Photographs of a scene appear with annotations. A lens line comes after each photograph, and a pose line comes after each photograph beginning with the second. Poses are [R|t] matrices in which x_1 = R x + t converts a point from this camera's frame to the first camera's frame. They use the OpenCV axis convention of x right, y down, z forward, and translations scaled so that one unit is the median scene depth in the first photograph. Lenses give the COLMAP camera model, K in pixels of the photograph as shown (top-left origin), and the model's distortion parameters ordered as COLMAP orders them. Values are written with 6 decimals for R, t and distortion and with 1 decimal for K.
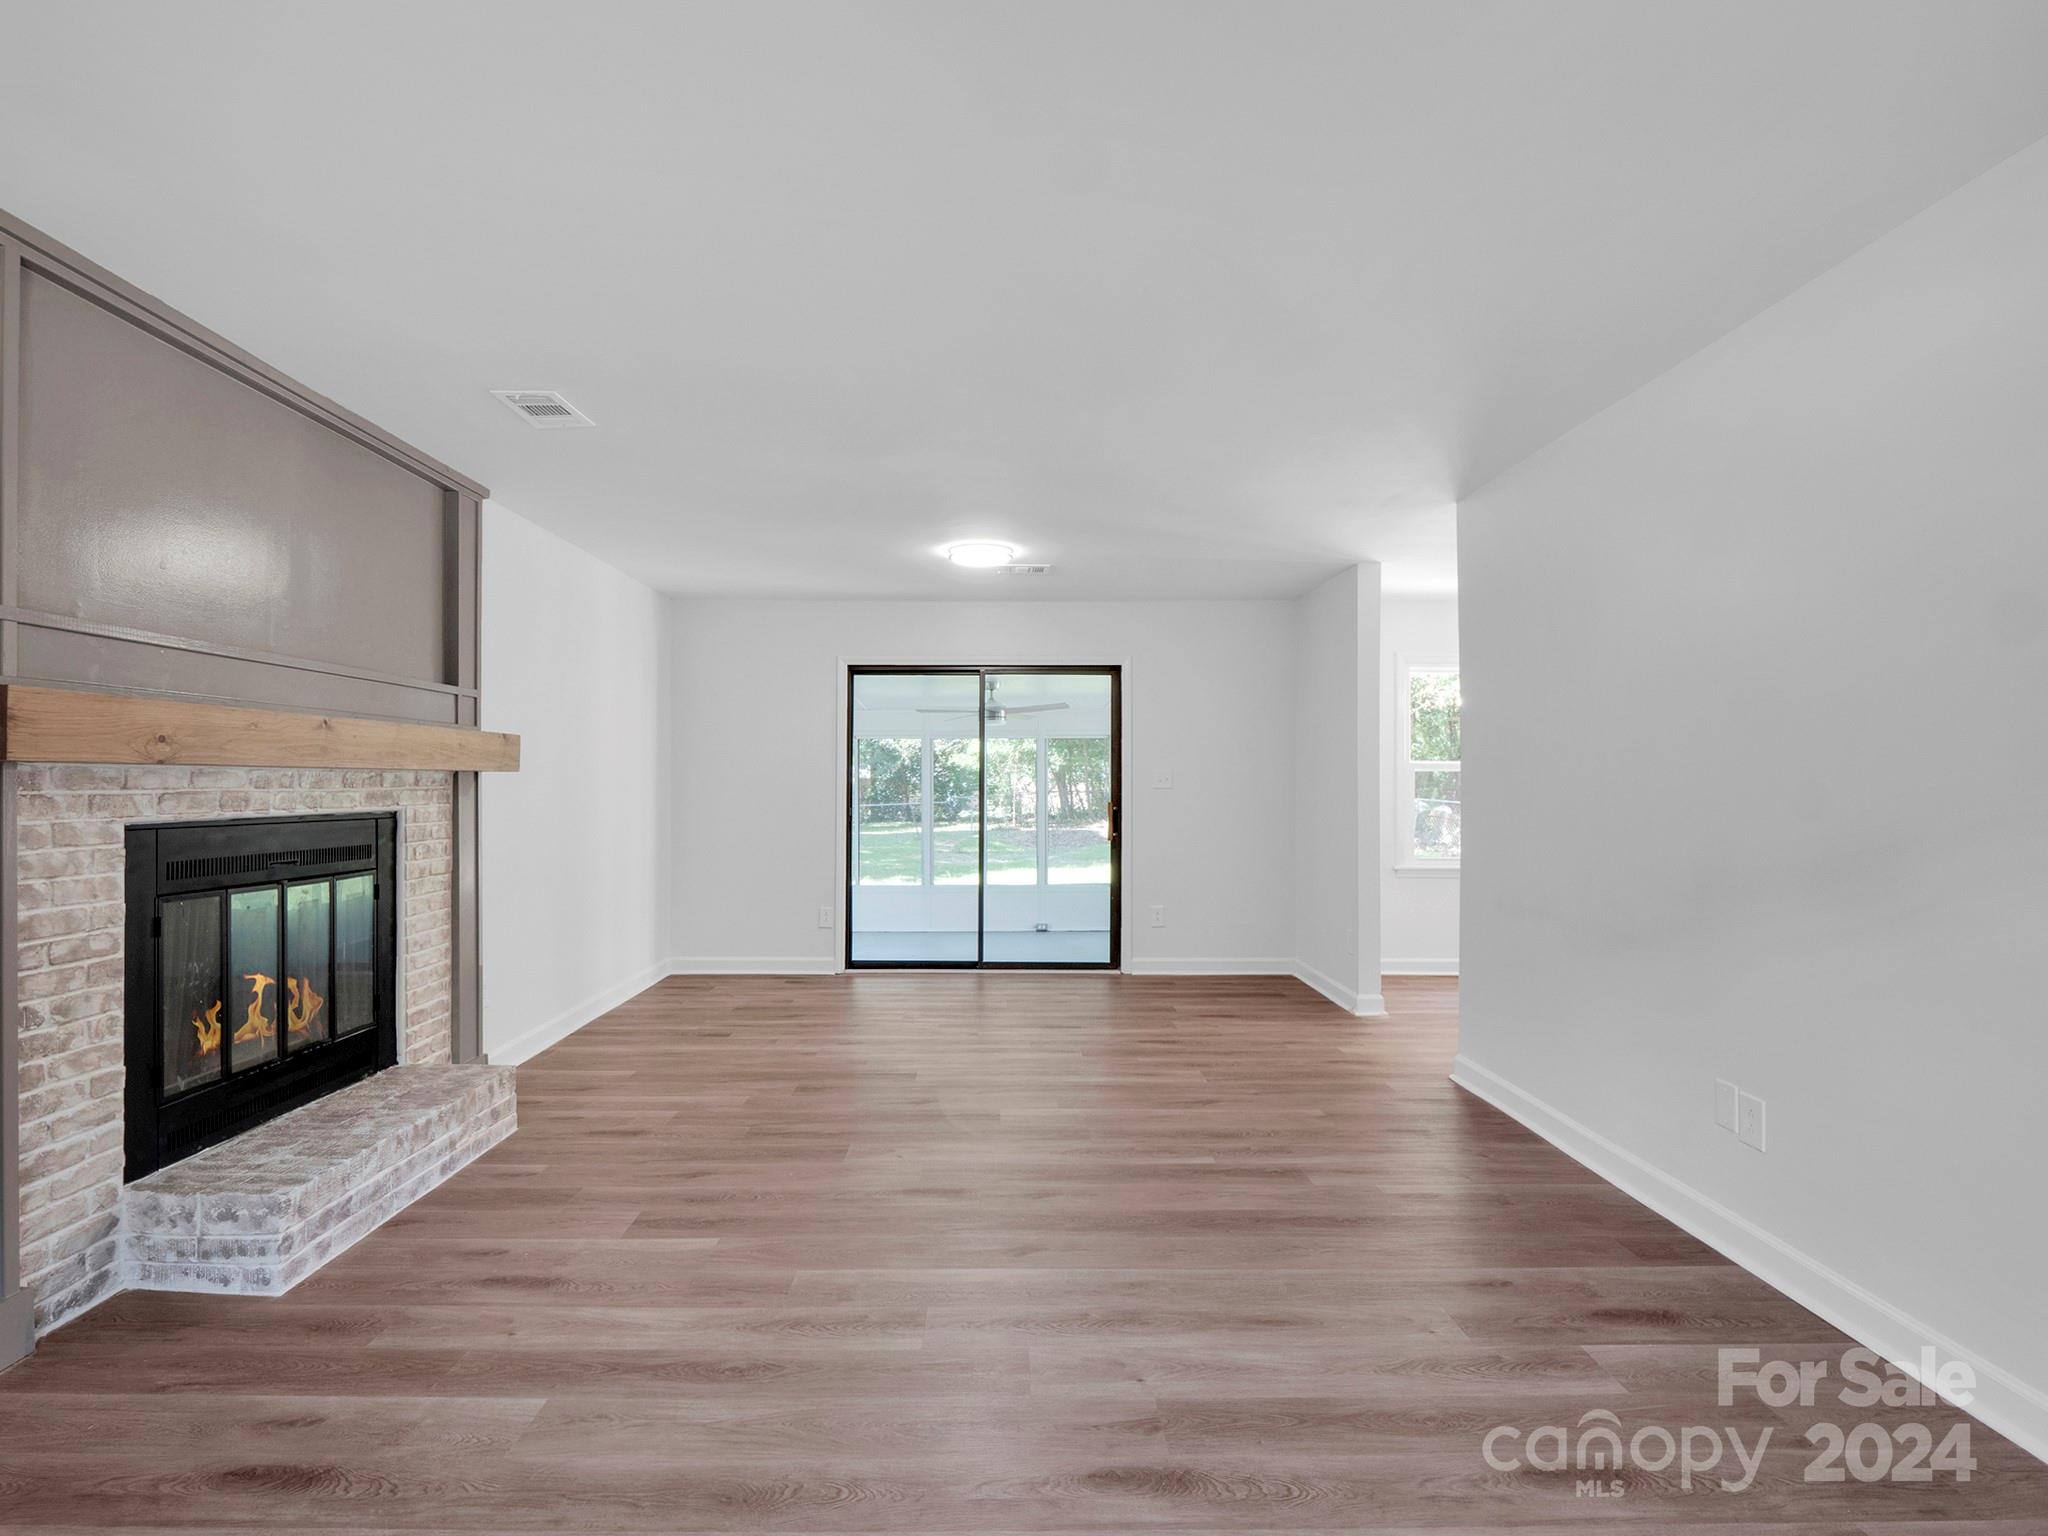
lens RADIAL K [[1021.3, 0, 998.8], [0, 1021.3, 787.8], [0, 0, 1]] dist [-0.008668, -0.001649]
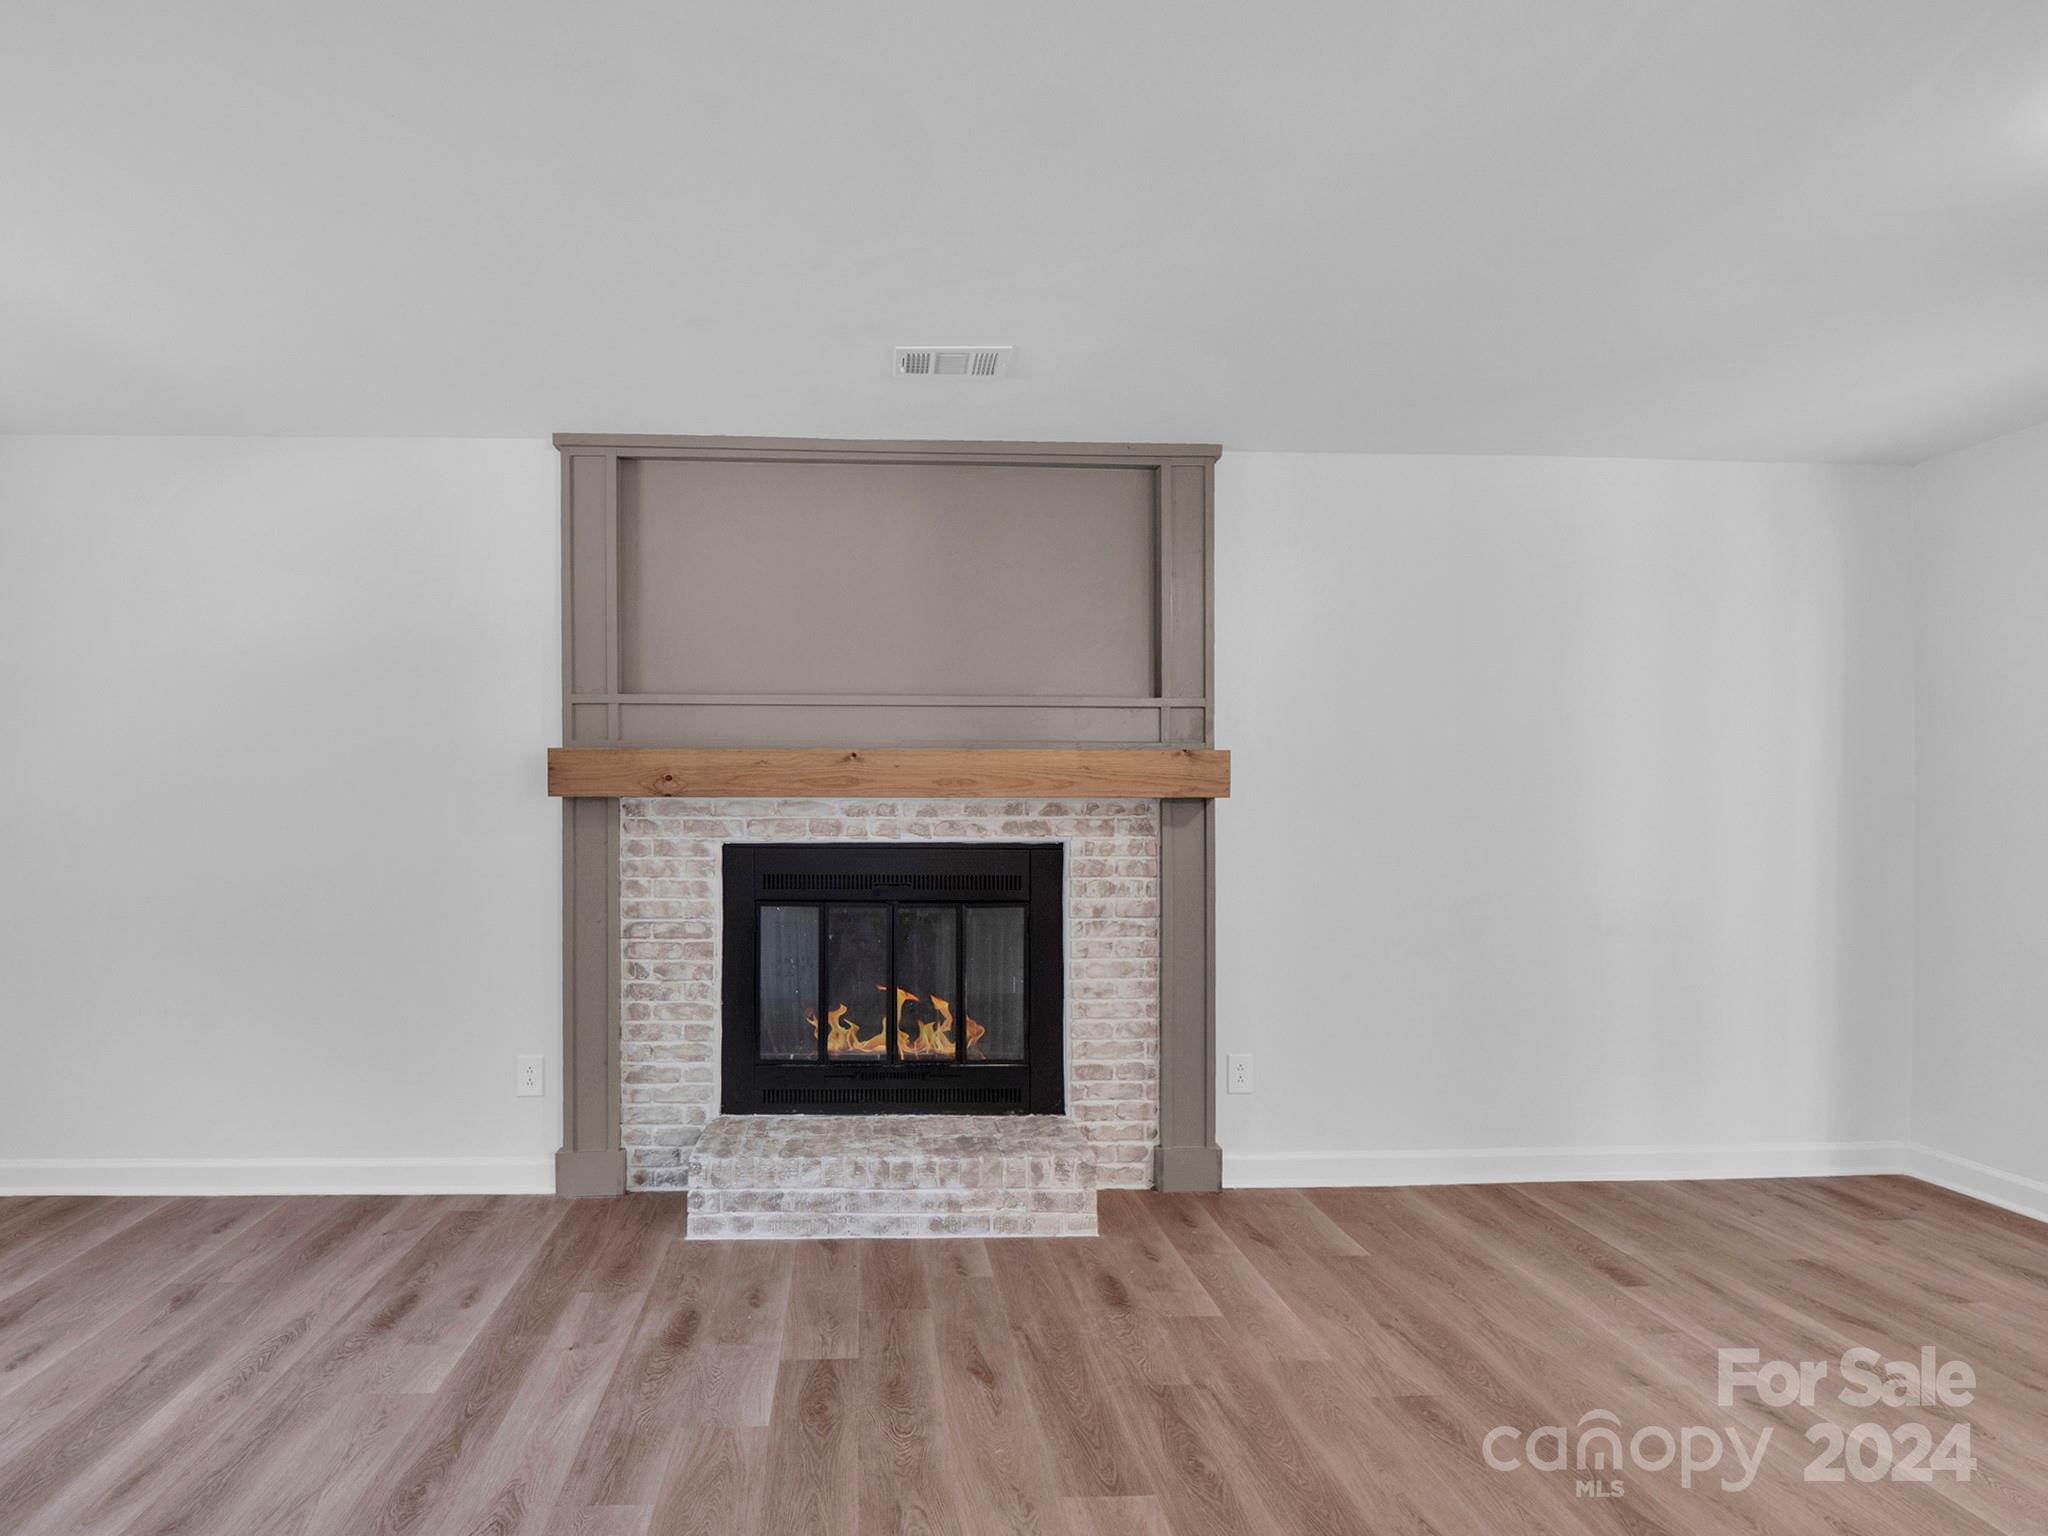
lens RADIAL K [[1112.1, 0, 928.4], [0, 1112.1, 818.0], [0, 0, 1]] dist [-0.005182, 0.000128]
pose [[0.036424, 0.005617, -0.999321, 0.515507], [-0.005610, 0.999970, 0.005416, -0.004871], [0.999321, 0.005409, 0.036455, 1.042816]]
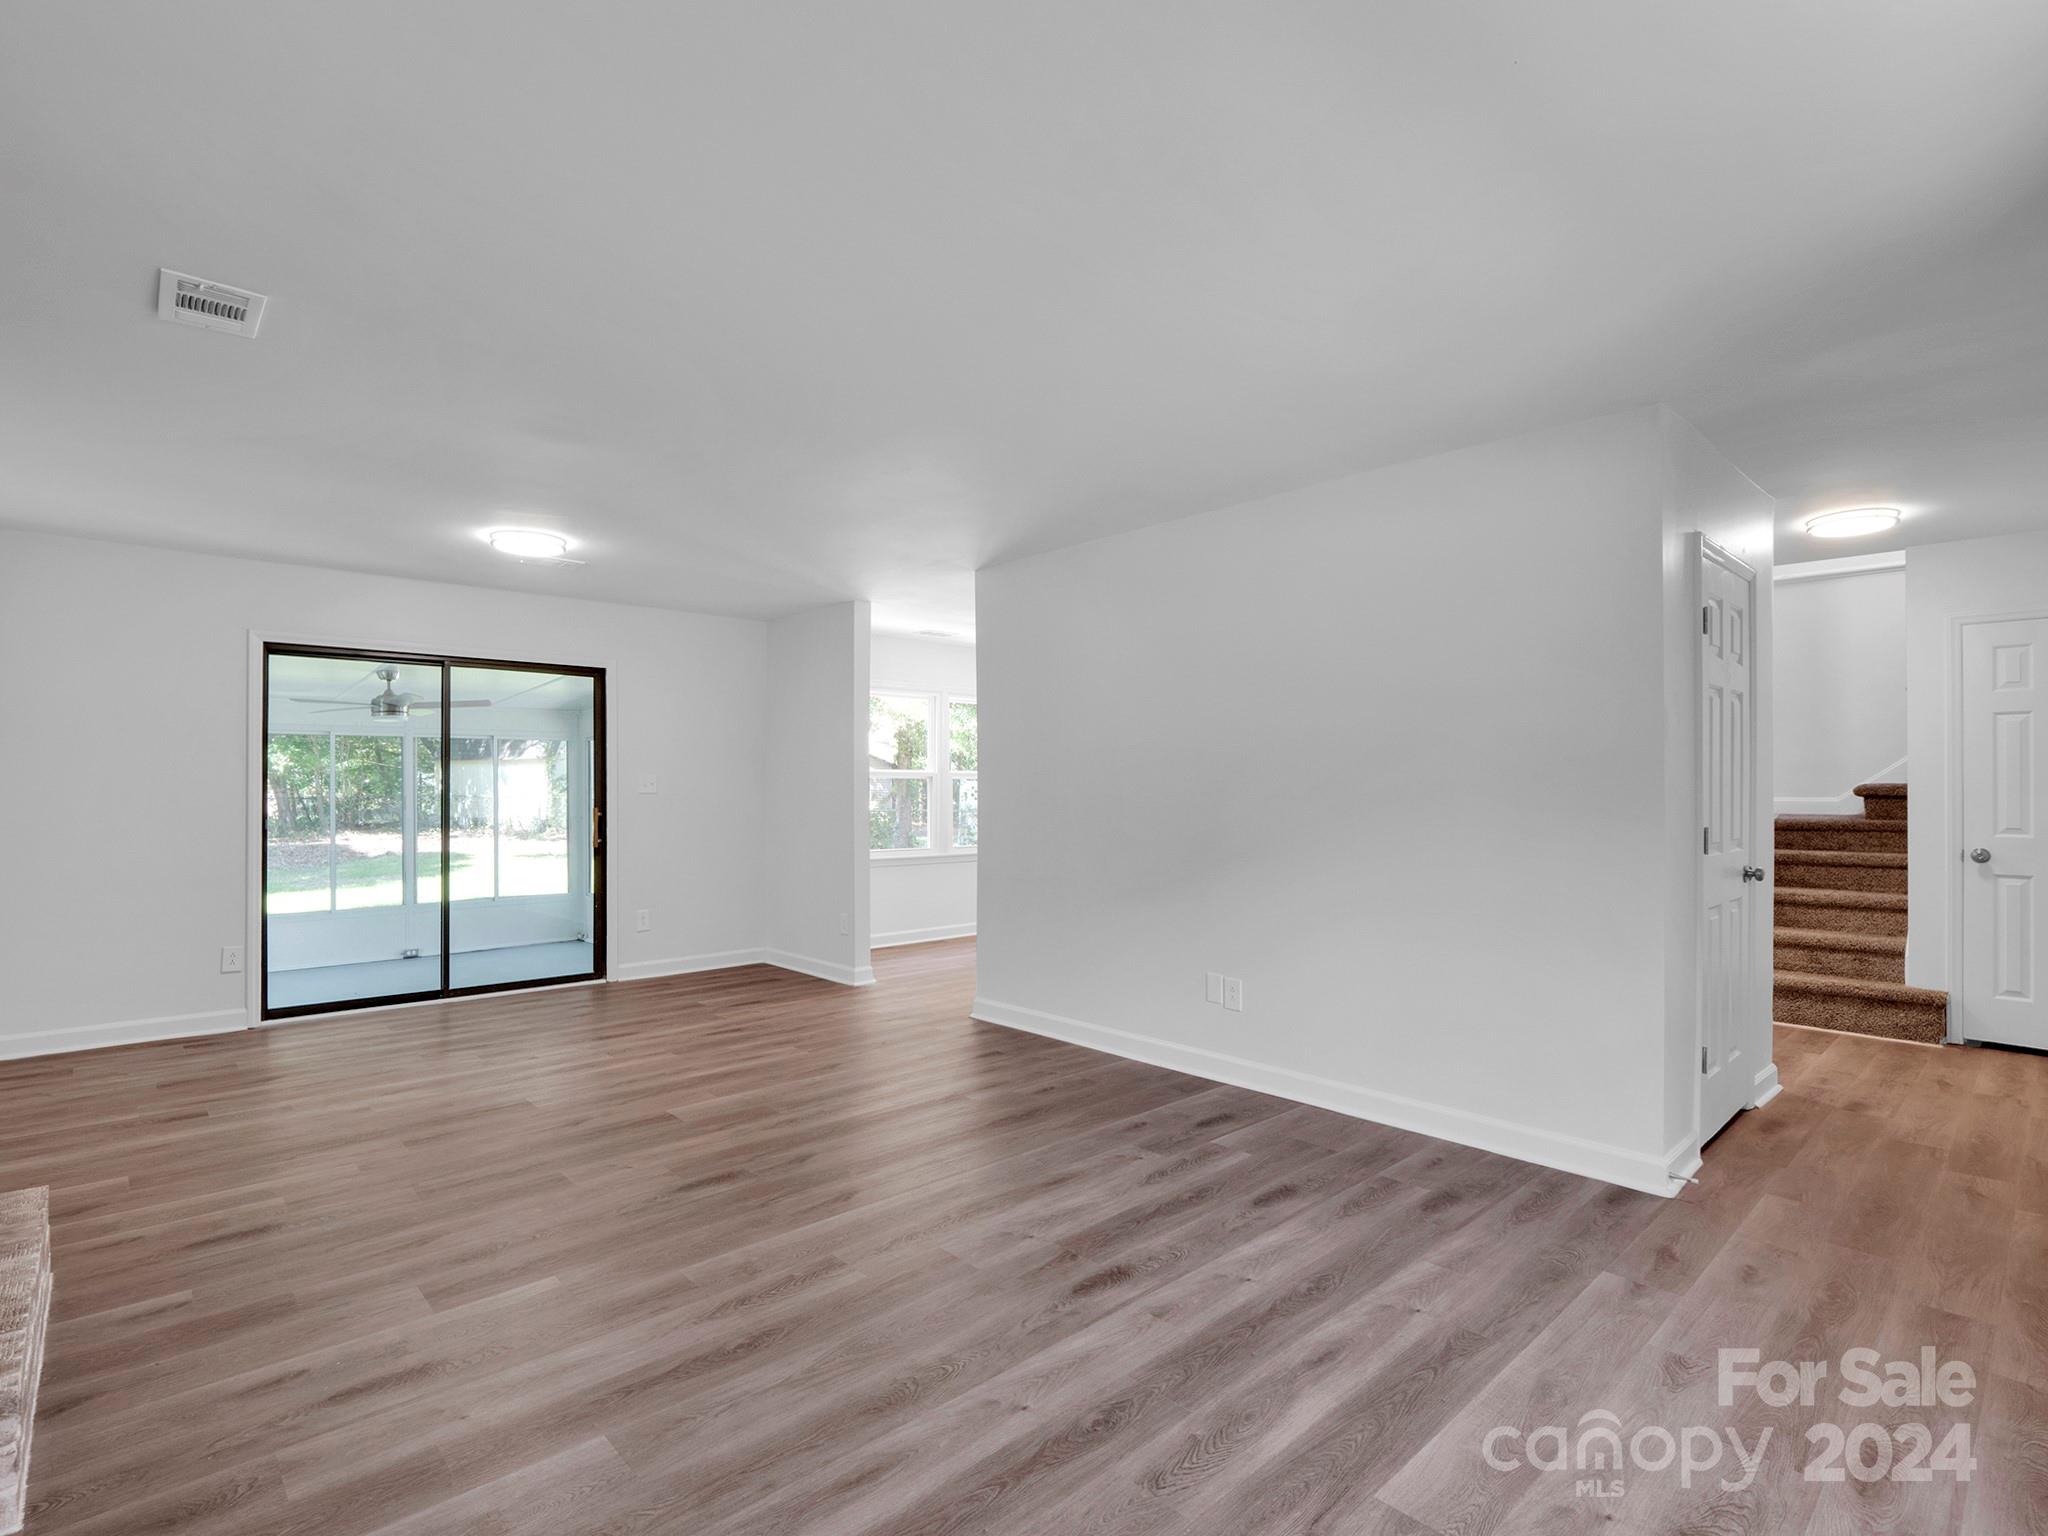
lens RADIAL K [[1021.3, 0, 1019.1], [0, 1021.3, 776.8], [0, 0, 1]] dist [-0.008668, -0.001649]
pose [[0.732732, 0.005962, 0.680491, -0.576186], [0.004464, 0.999898, -0.013567, -0.000159], [-0.680503, 0.012979, 0.732631, 0.021419]]
